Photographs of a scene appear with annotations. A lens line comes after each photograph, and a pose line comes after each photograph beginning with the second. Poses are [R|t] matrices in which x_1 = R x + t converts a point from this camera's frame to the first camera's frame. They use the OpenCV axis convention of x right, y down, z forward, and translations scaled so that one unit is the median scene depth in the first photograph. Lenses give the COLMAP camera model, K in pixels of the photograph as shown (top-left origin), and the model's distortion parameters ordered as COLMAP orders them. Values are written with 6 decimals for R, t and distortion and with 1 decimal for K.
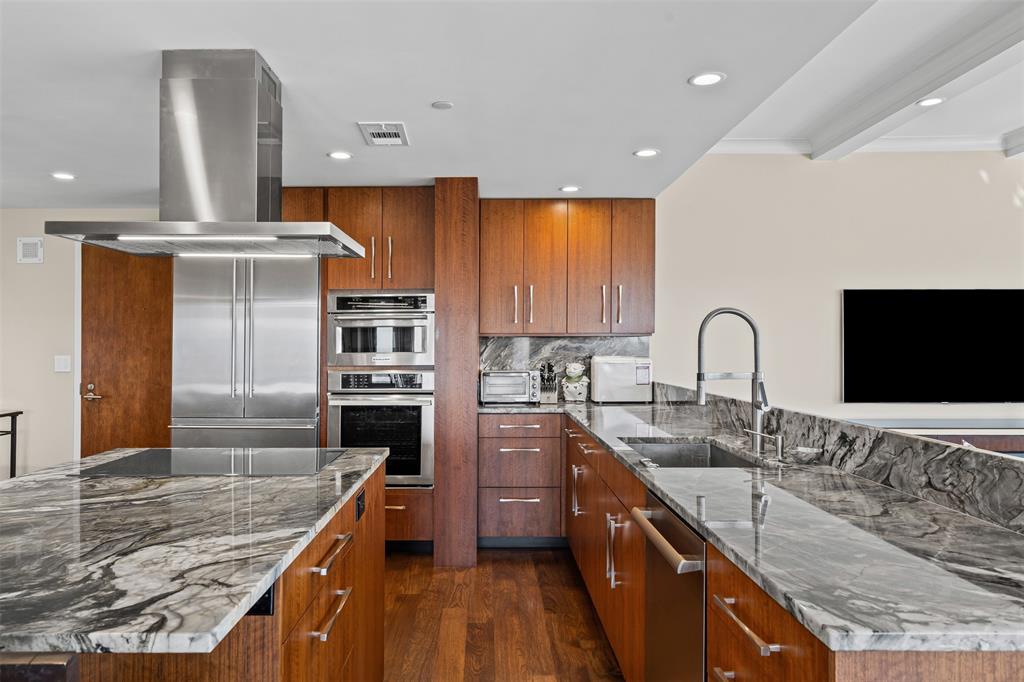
lens RADIAL K [[695.2, 0, 486.5], [0, 695.2, 340.7], [0, 0, 1]] dist [0.023146, -0.001959]
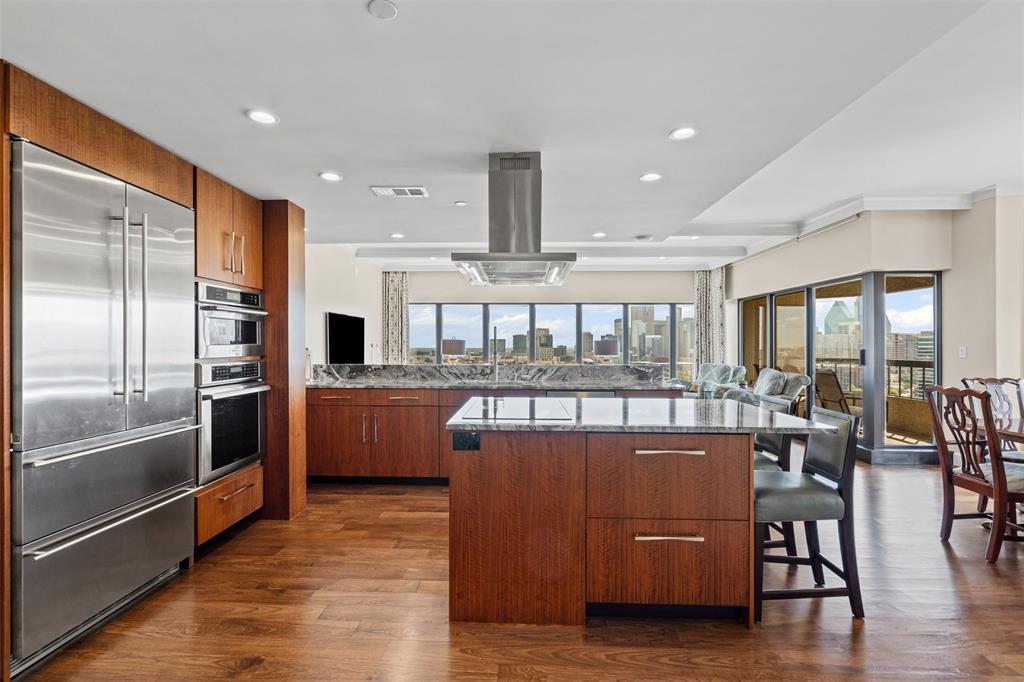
lens RADIAL K [[468.7, 0, 506.2], [0, 468.7, 344.9], [0, 0, 1]] dist [0.000691, 0.000584]
pose [[0.023345, 0.000024, 0.999727, -0.806582], [-0.009538, 0.999954, 0.000198, 0.012948], [-0.999682, -0.009540, 0.023344, 0.547888]]
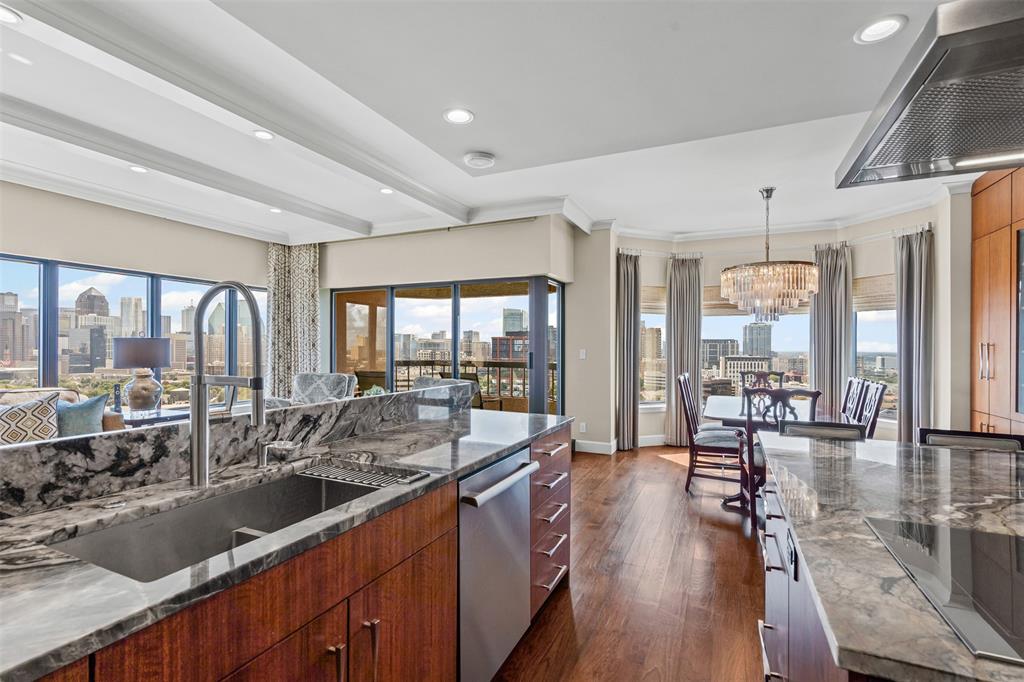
lens RADIAL K [[471.2, 0, 507.0], [0, 471.2, 345.0], [0, 0, 1]] dist [-0.001648, 0.000643]
pose [[-0.910846, -0.001649, 0.412743, -0.055545], [-0.006991, 0.999910, -0.011433, 0.011007], [-0.412687, -0.013299, -0.910776, 0.778494]]
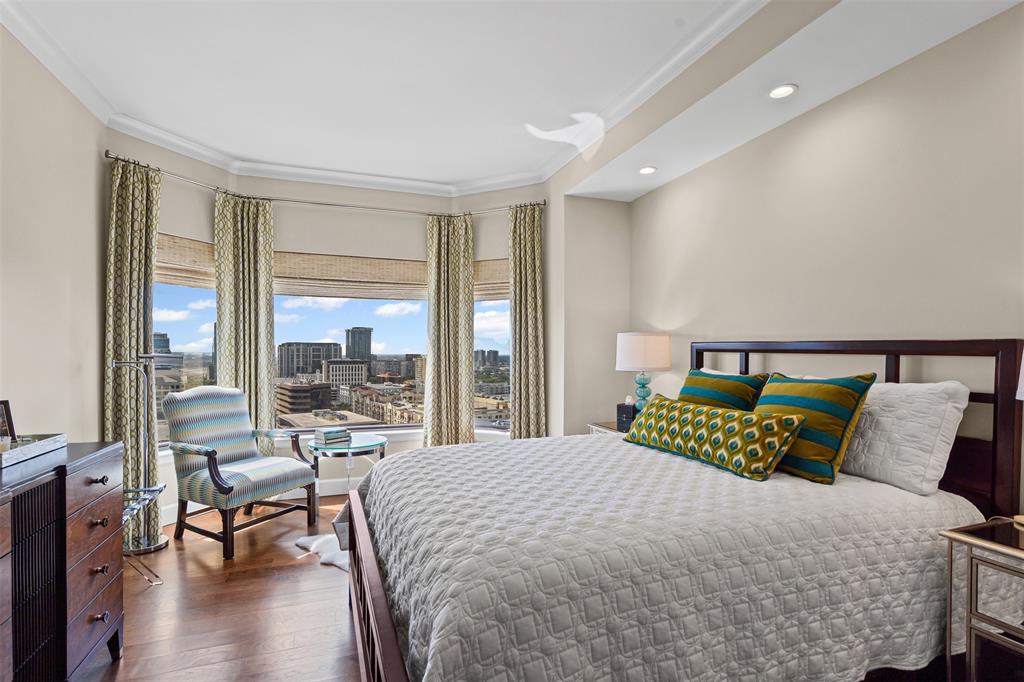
lens RADIAL K [[492.4, 0, 491.3], [0, 492.4, 338.9], [0, 0, 1]] dist [-0.000719, -0.000006]
pose [[-0.946907, -0.009553, -0.321366, -0.091086], [0.001244, 0.999442, -0.033376, 0.011532], [0.321506, -0.032004, -0.946367, 0.276997]]
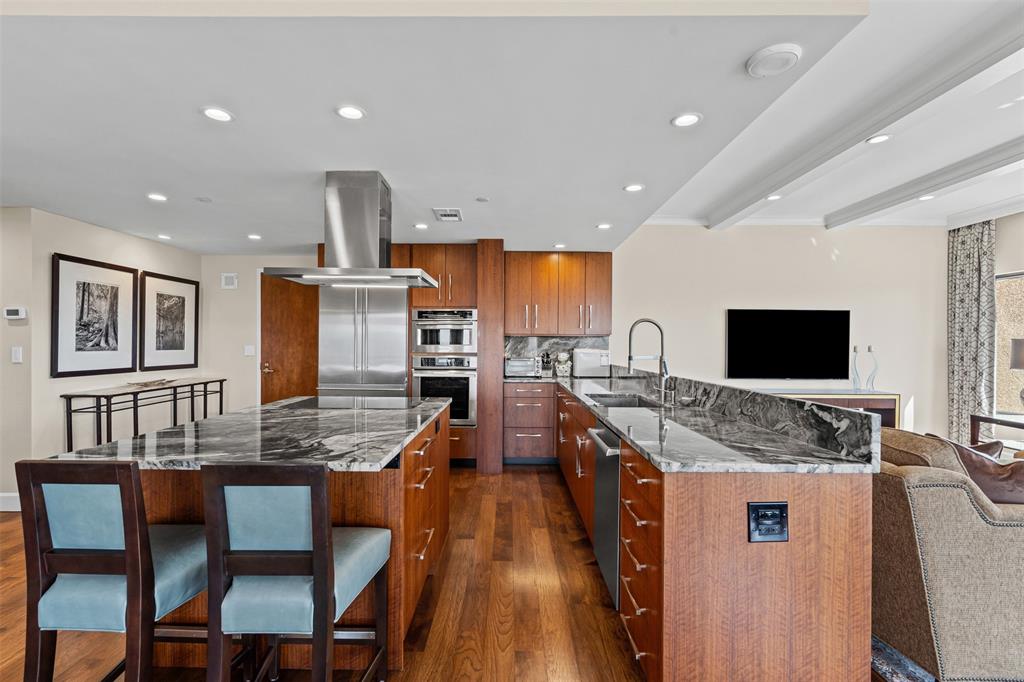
lens RADIAL K [[469.6, 0, 510.4], [0, 469.6, 345.9], [0, 0, 1]] dist [-0.000664, 0.000409]
pose [[0.999966, 0.007503, 0.003427, -0.000338], [-0.007539, 0.999915, 0.010628, 0.006086], [-0.003347, -0.010653, 0.999938, -0.106795]]
